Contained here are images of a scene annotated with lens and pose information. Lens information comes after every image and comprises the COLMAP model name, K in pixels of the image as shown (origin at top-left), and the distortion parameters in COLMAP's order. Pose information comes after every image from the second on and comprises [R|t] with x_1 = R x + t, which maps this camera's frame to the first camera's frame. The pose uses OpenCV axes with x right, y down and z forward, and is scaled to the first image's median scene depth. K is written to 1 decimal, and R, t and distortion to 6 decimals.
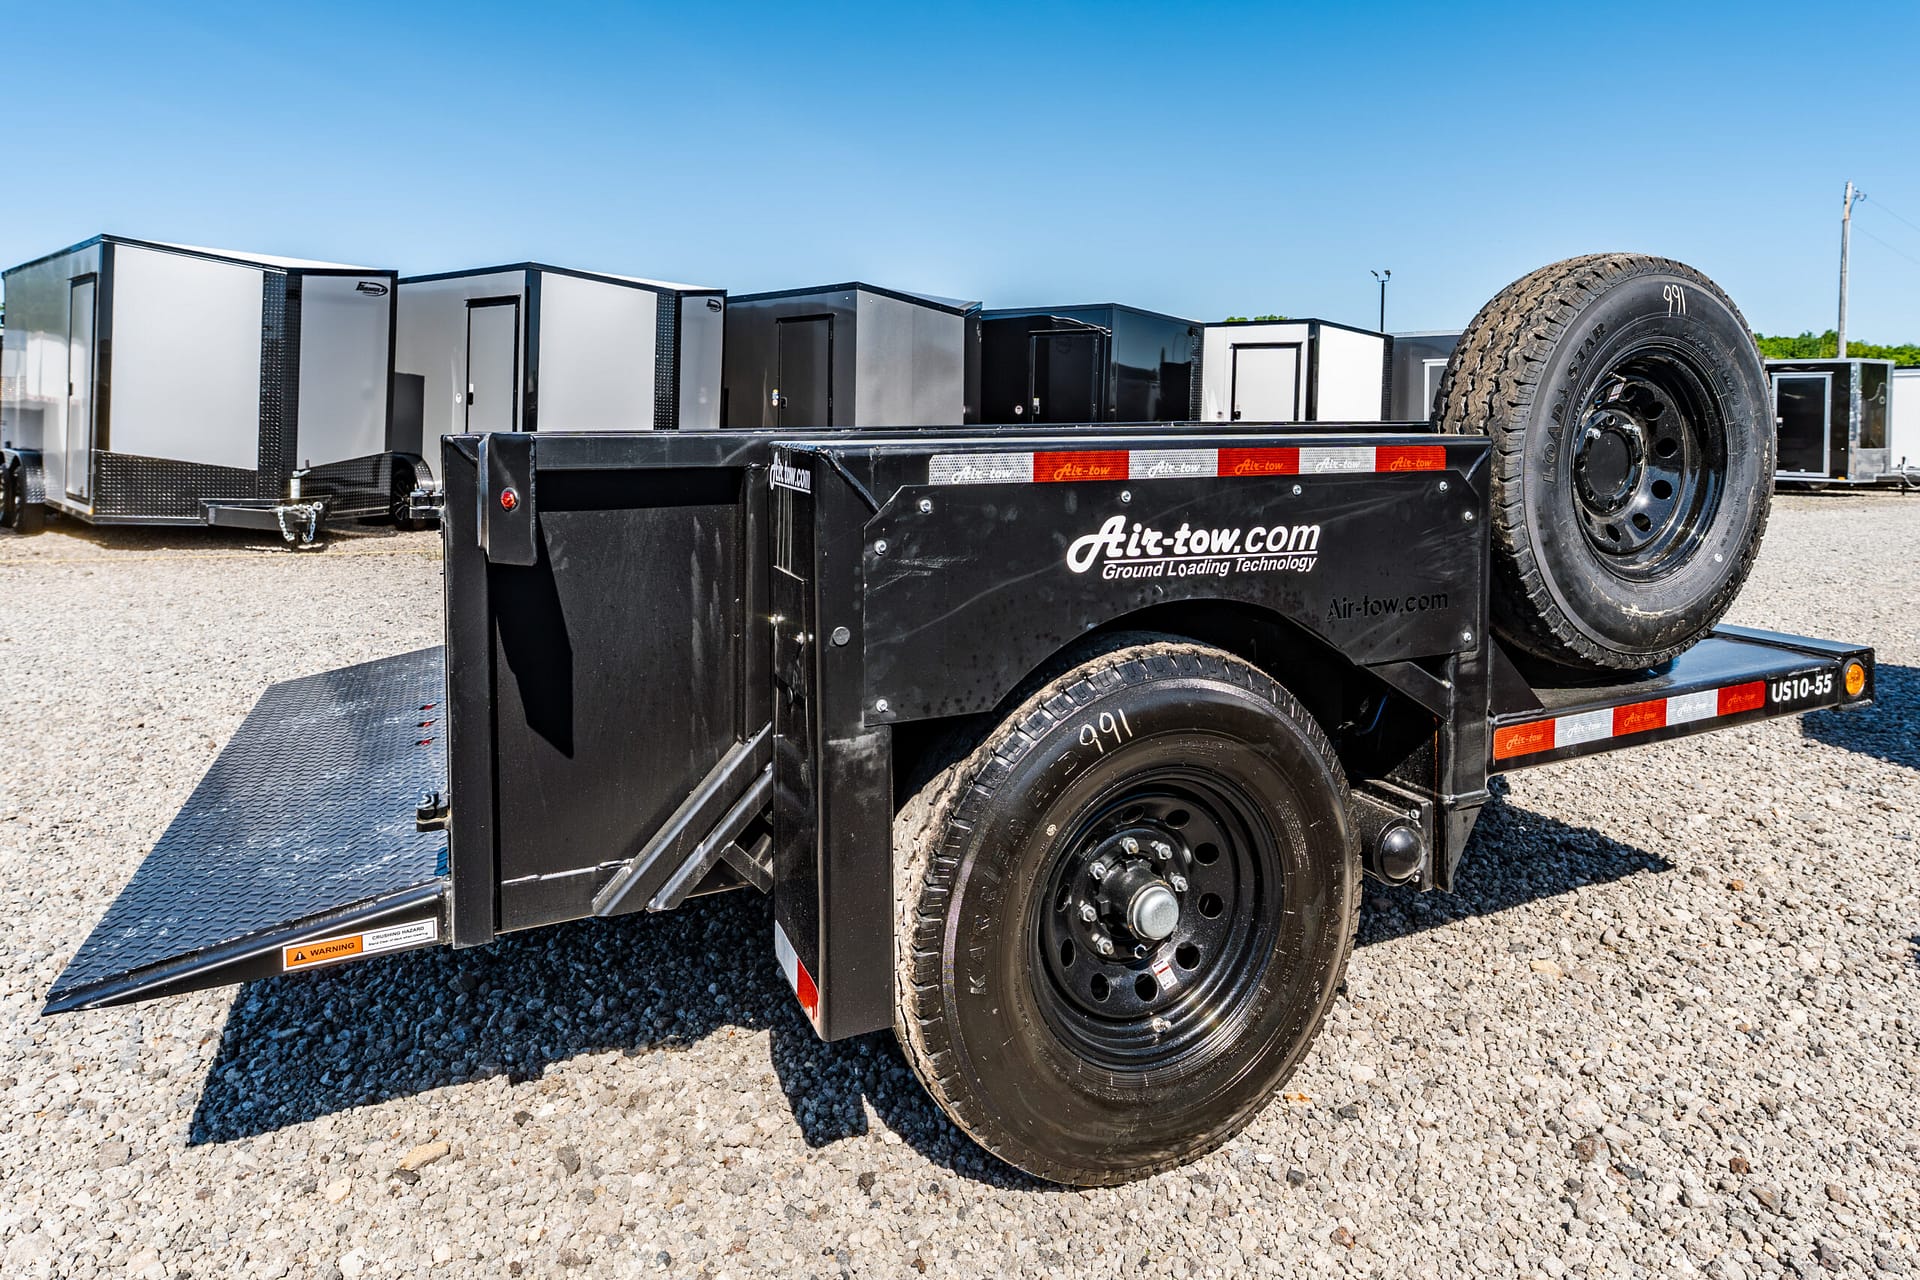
lens RADIAL K [[1080.2, 0, 960.8], [0, 1080.2, 448.9], [0, 0, 1]] dist [0.000197, 0.000057]
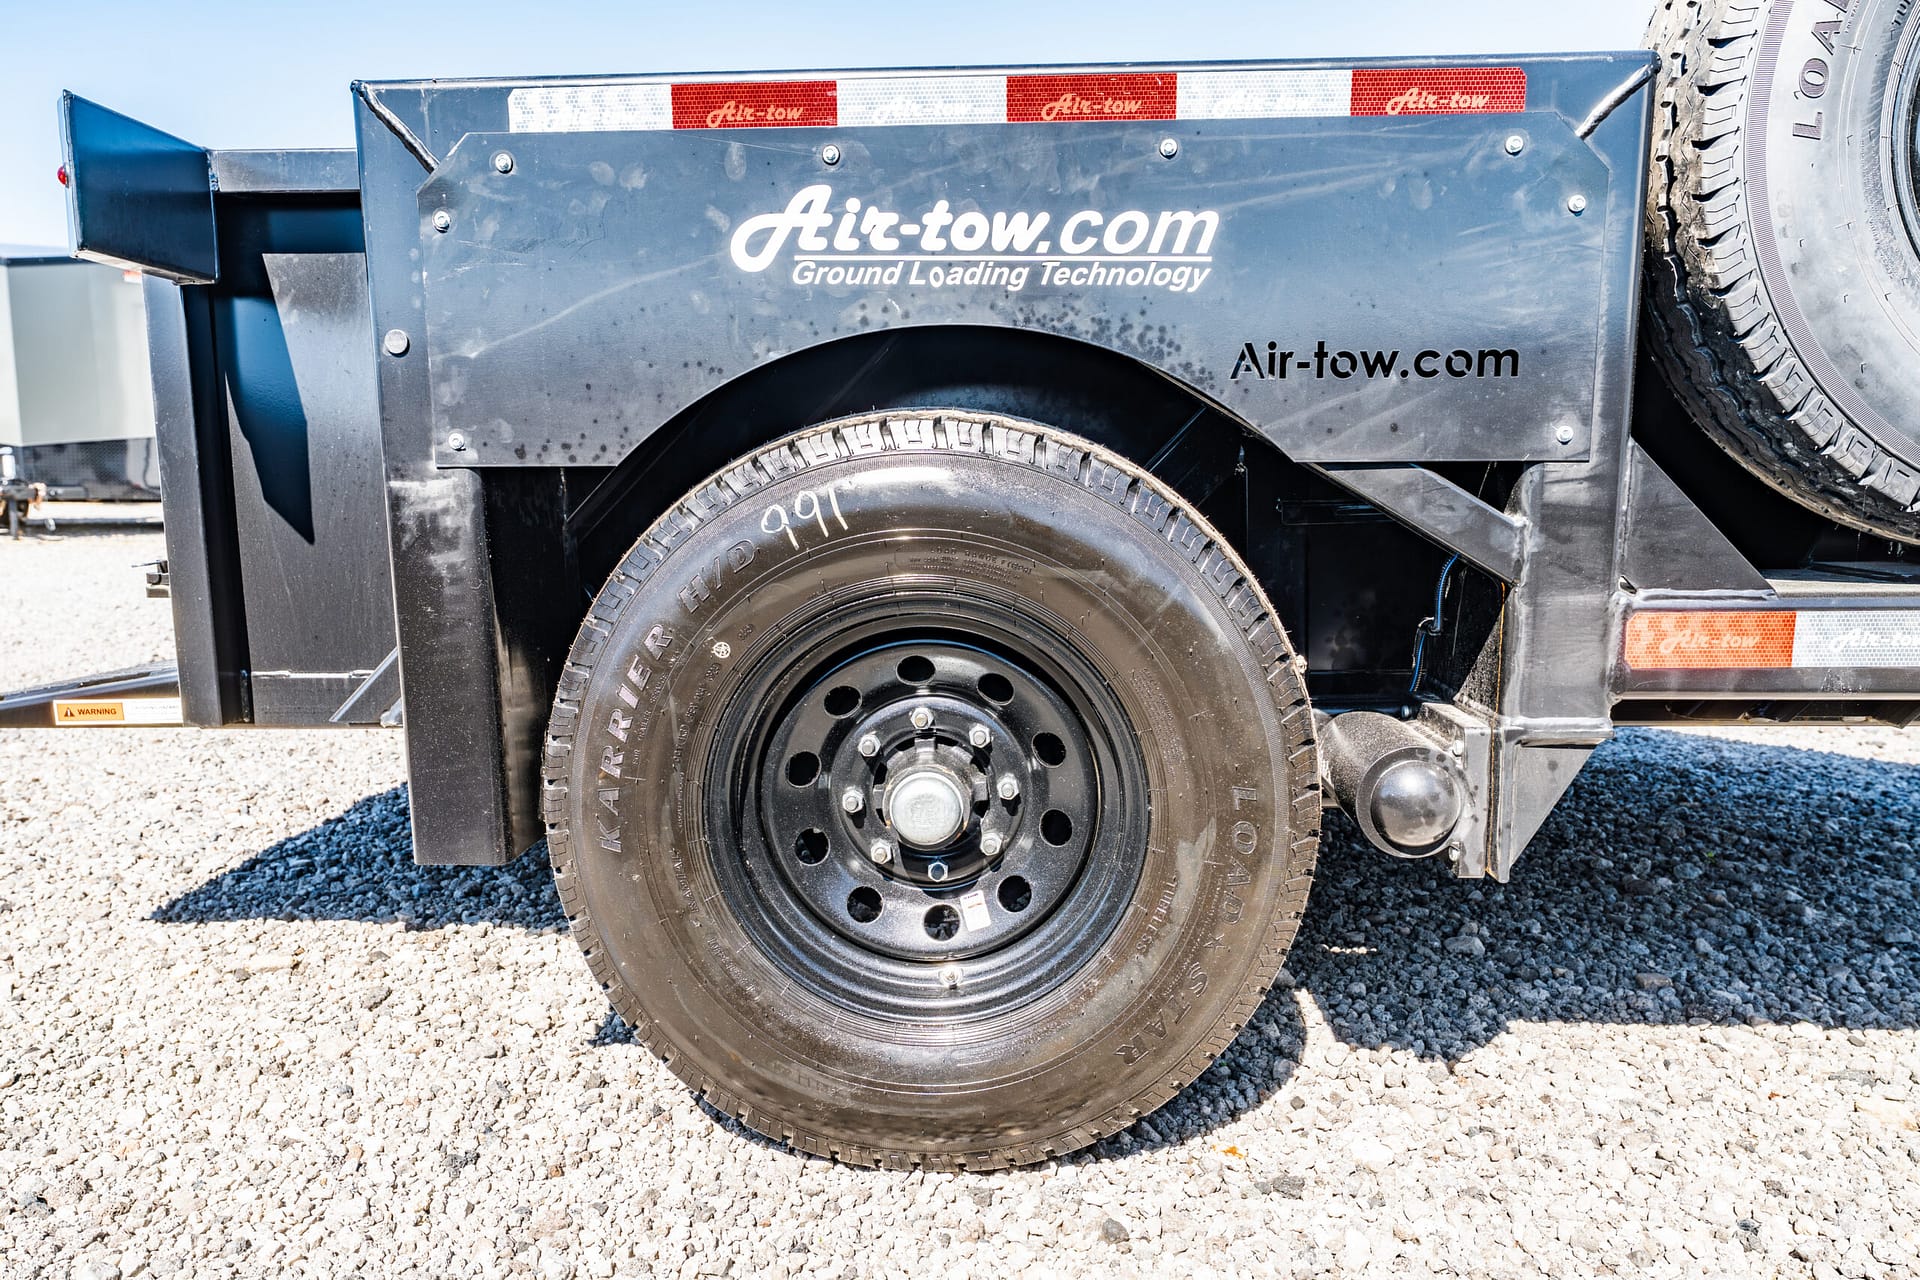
lens RADIAL K [[1237.3, 0, 960.0], [0, 1237.3, 640.0], [0, 0, 1]] dist [-0.000244, 0.001599]
pose [[0.891760, 0.062232, -0.448210, 0.537650], [-0.009621, 0.992882, 0.118716, 0.229557], [0.452407, -0.101554, 0.886010, 0.328131]]
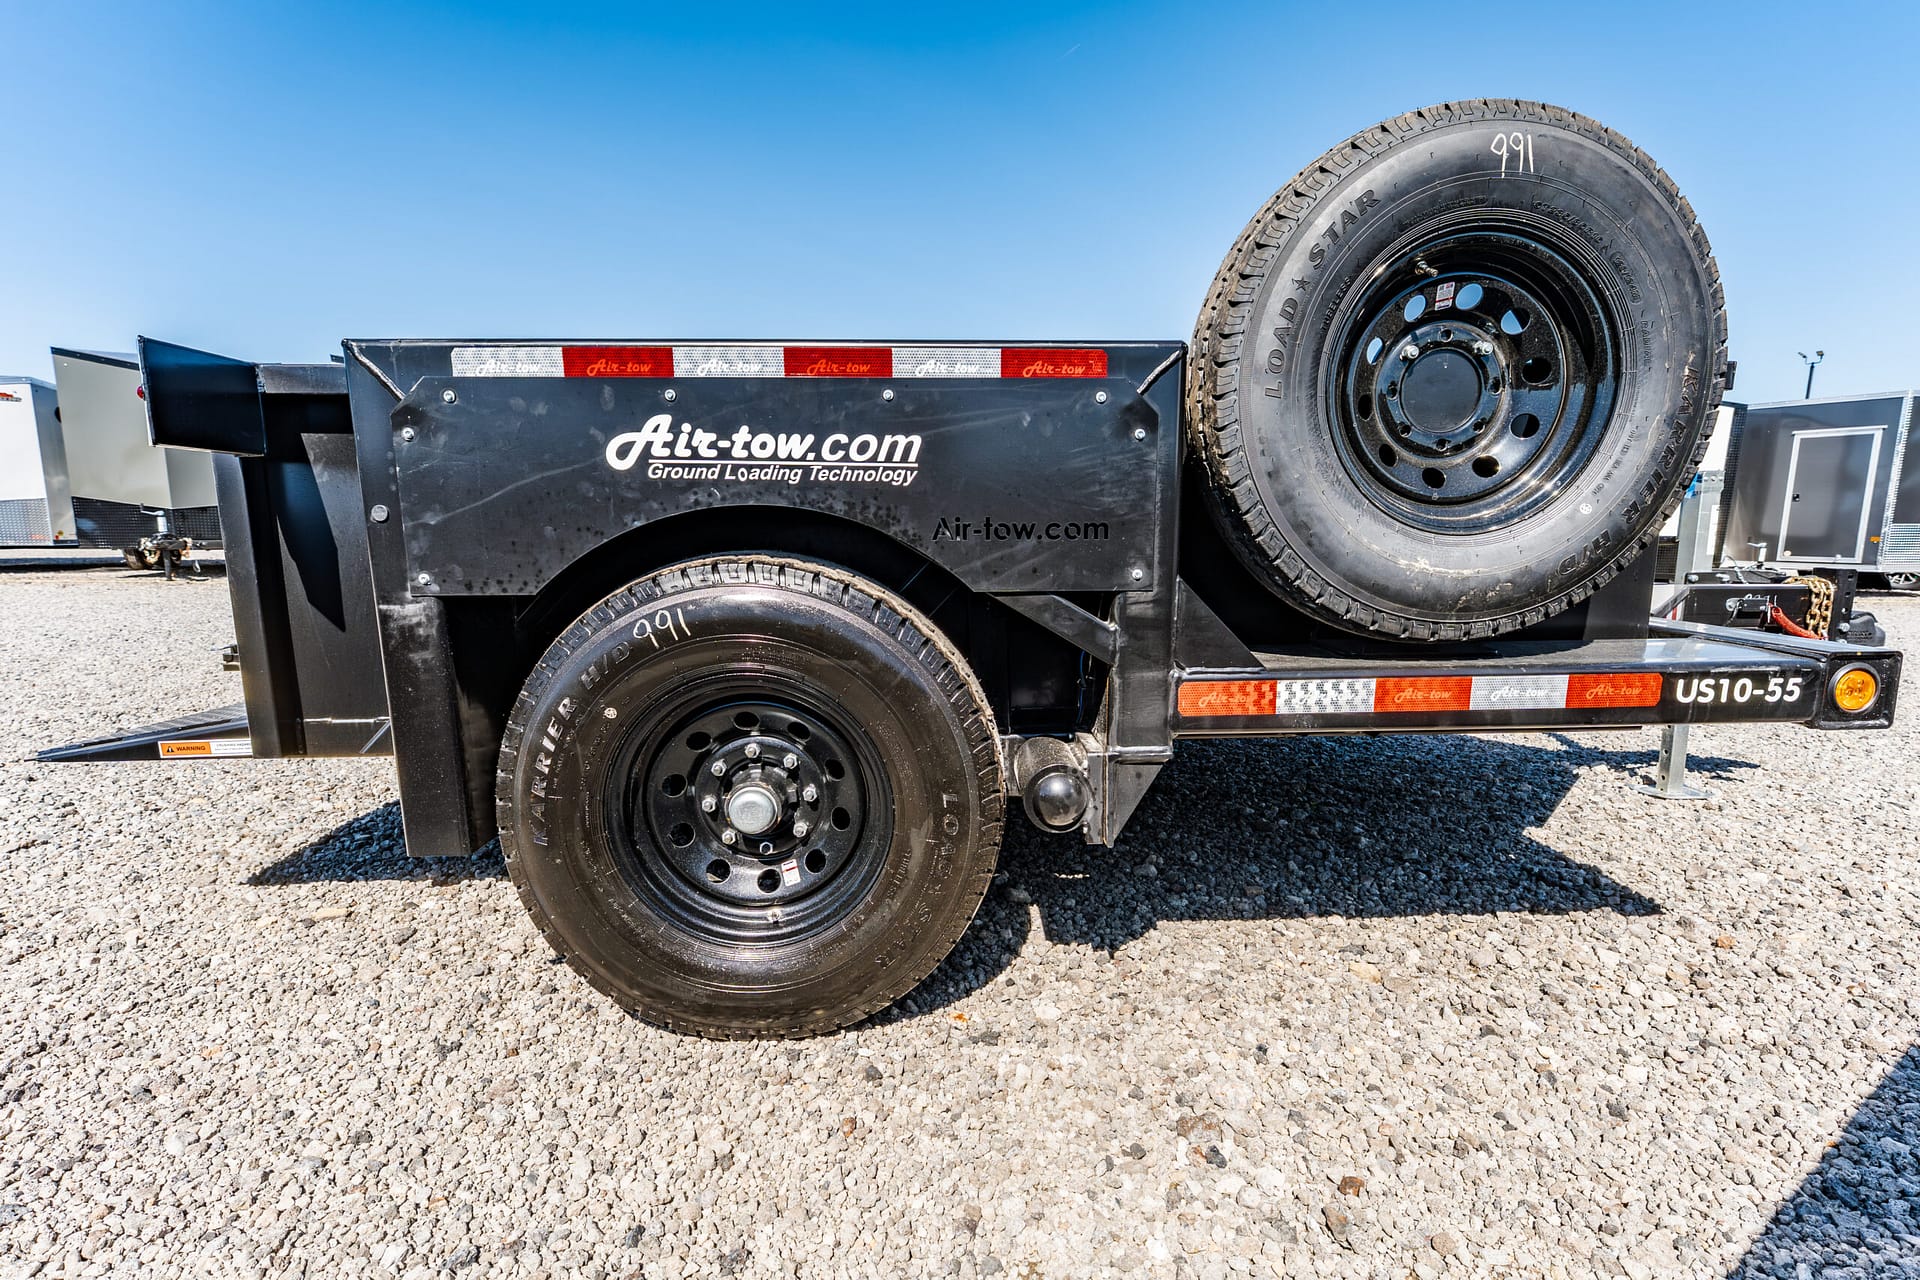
lens RADIAL K [[869.5, 0, 972.8], [0, 869.5, 660.2], [0, 0, 1]] dist [-0.000838, -0.000467]
pose [[0.928765, 0.060742, -0.365658, 0.677914], [-0.009408, 0.990027, 0.140563, 0.160995], [0.370549, -0.127110, 0.920074, 0.313204]]
